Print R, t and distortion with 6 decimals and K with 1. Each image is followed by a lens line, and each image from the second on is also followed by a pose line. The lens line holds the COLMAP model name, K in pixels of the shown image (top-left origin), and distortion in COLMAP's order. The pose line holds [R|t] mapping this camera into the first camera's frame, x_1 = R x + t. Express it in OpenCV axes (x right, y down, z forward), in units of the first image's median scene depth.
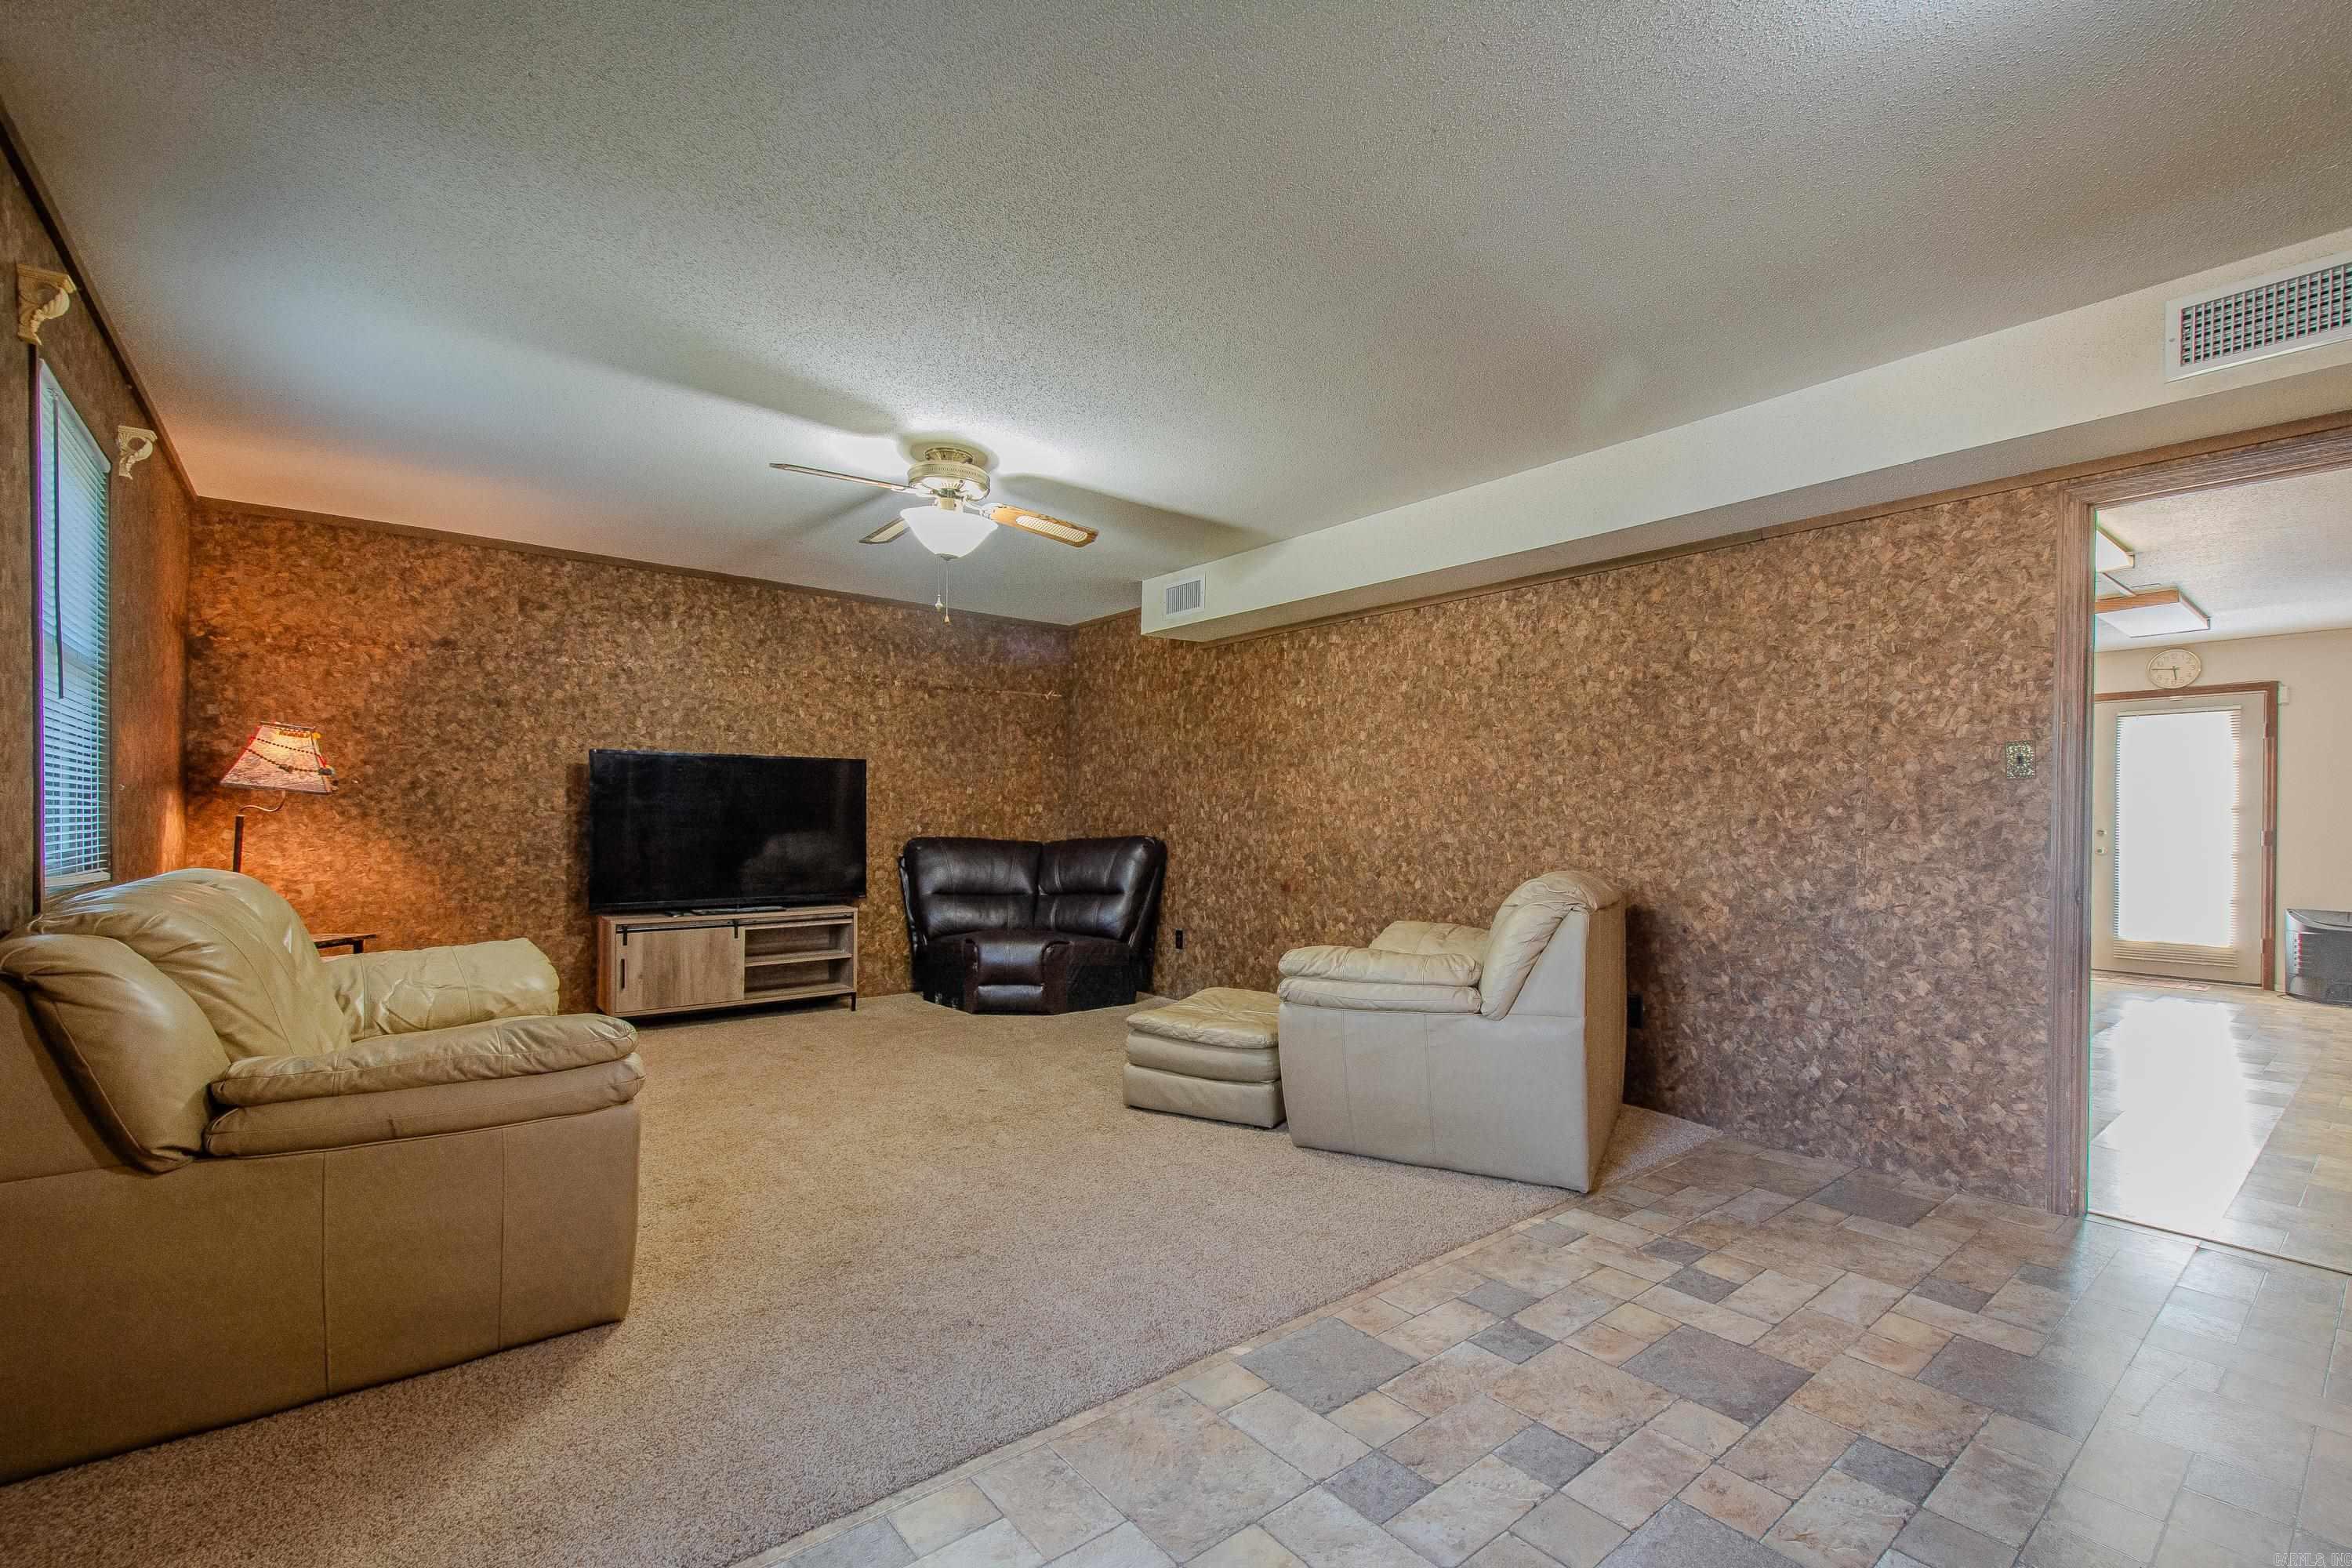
lens RADIAL K [[1039.1, 0, 1212.6], [0, 1039.1, 820.8], [0, 0, 1]] dist [0.019247, -0.007689]
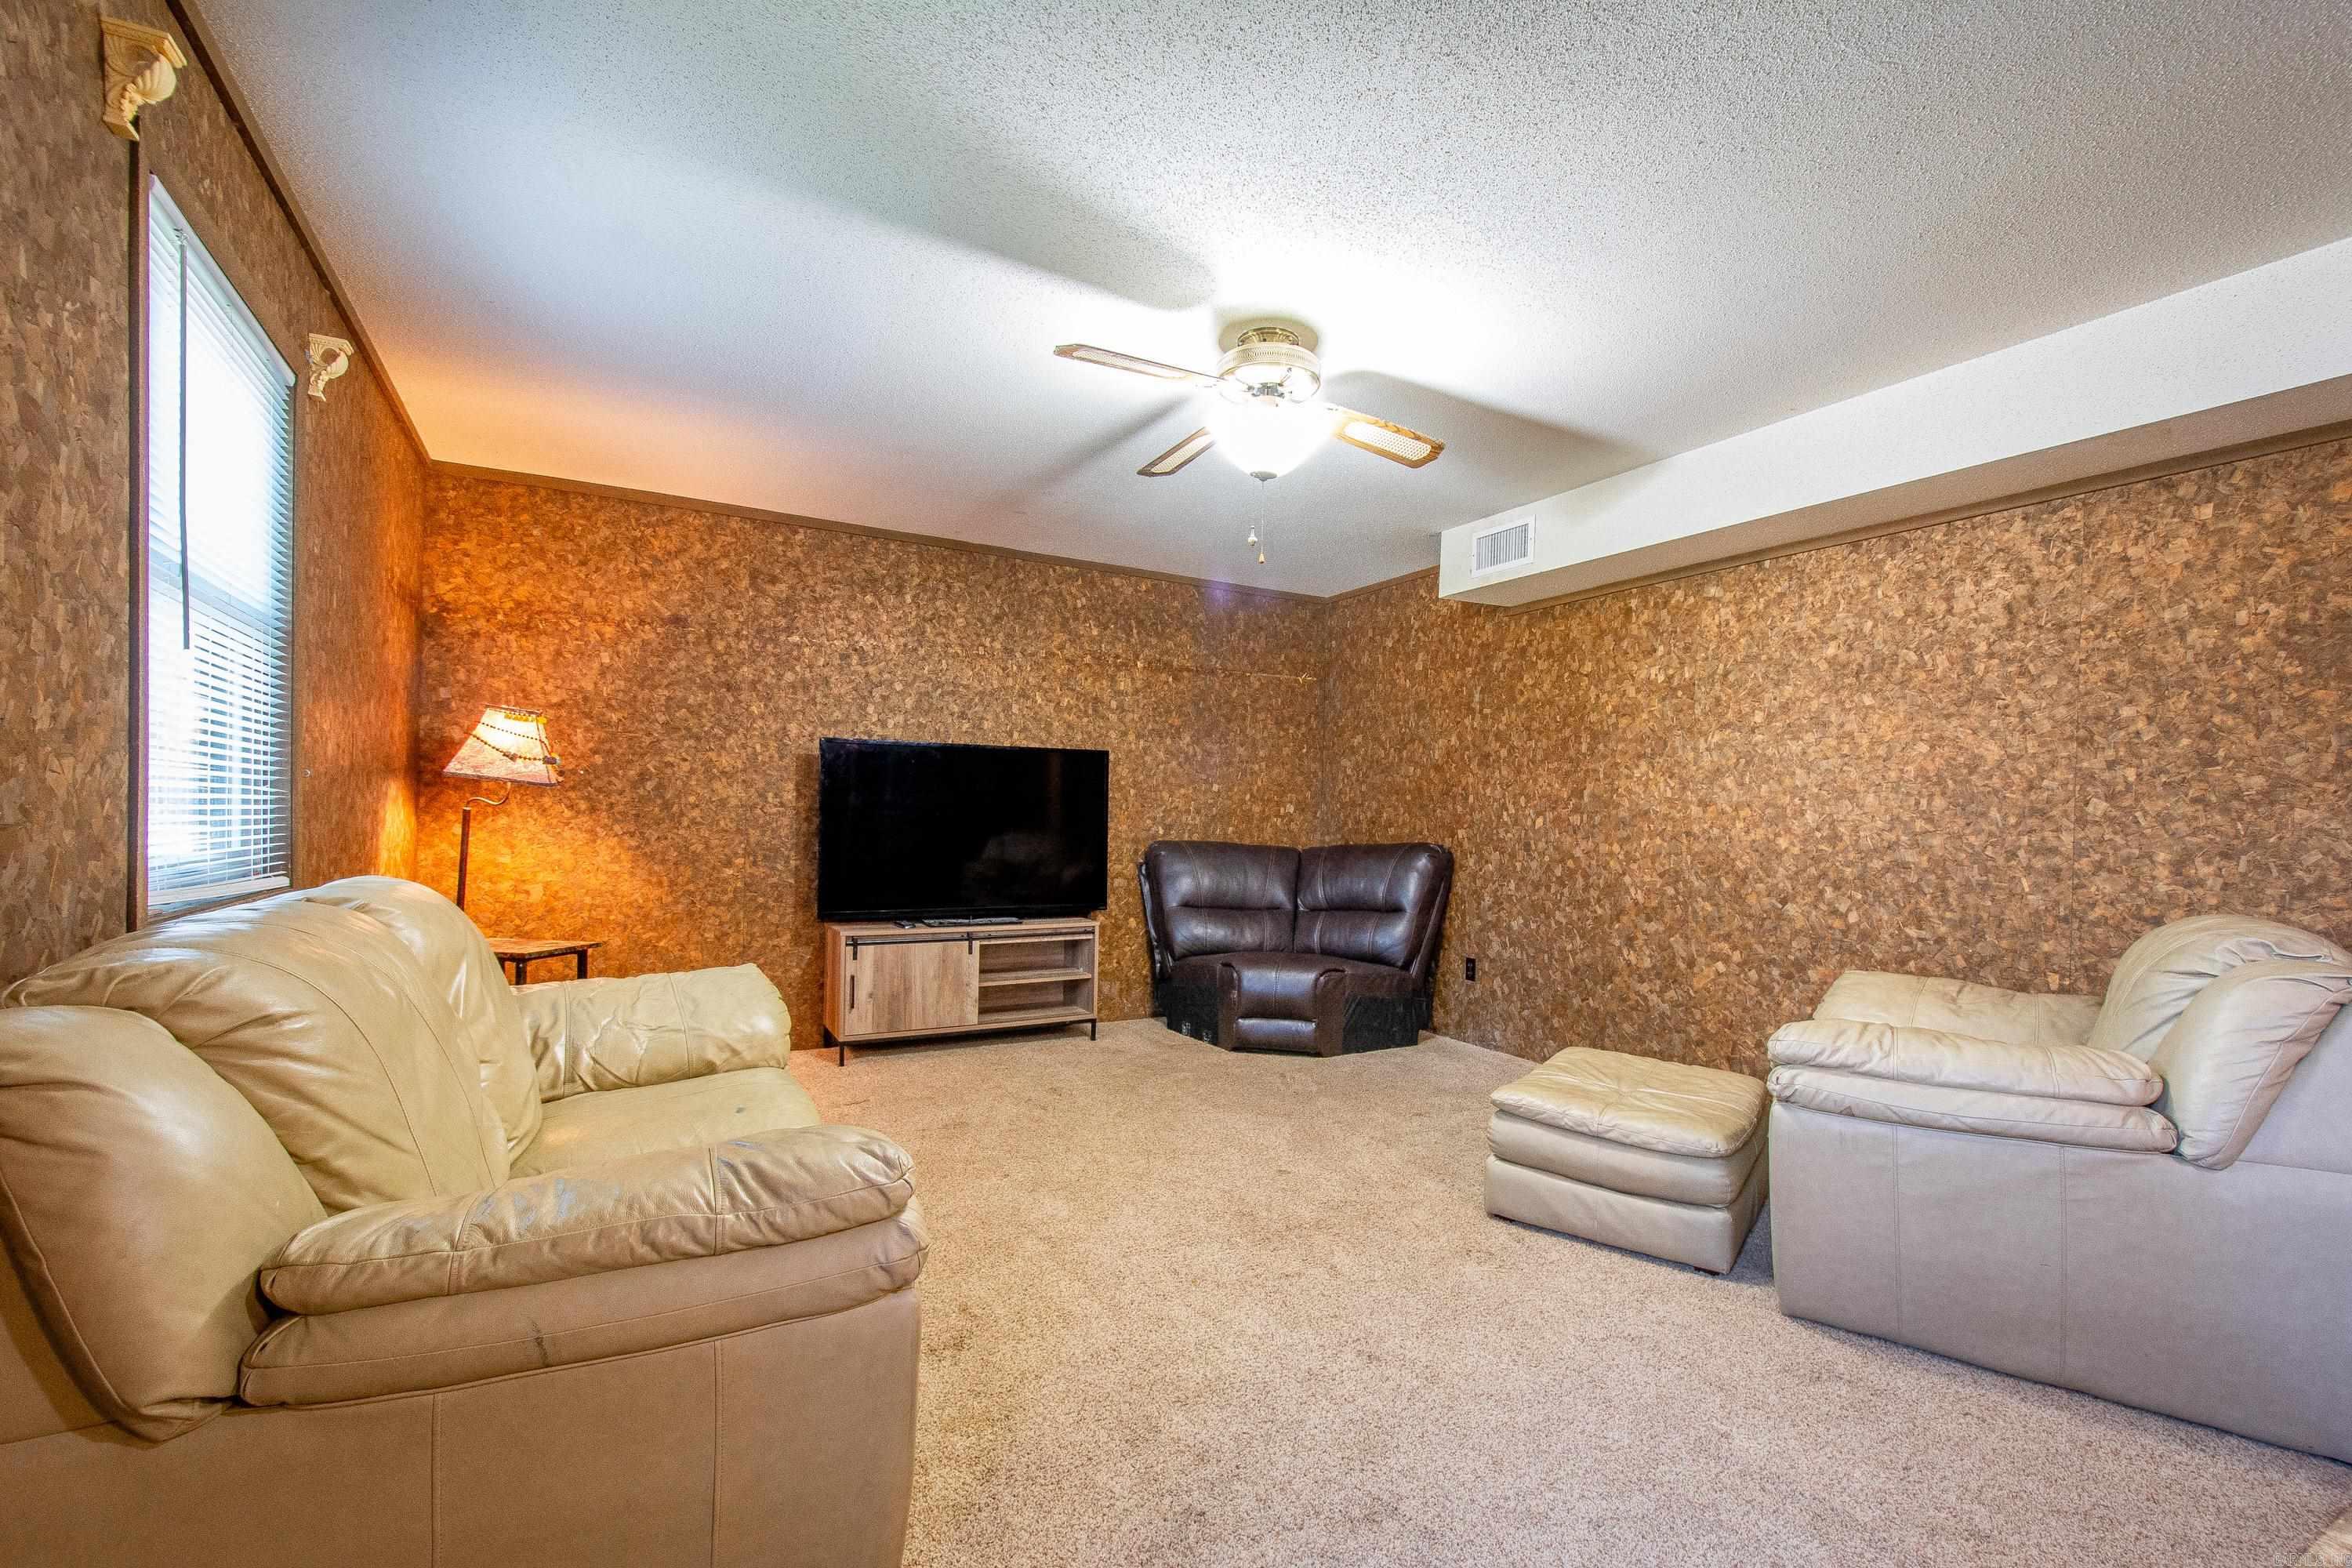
lens RADIAL K [[1039.1, 0, 1212.6], [0, 1039.1, 820.8], [0, 0, 1]] dist [0.019247, -0.007689]
pose [[0.986214, 0.011480, -0.165079, -0.126364], [-0.011568, 0.999933, 0.000425, -0.002059], [0.165072, 0.001491, 0.986280, 0.190931]]
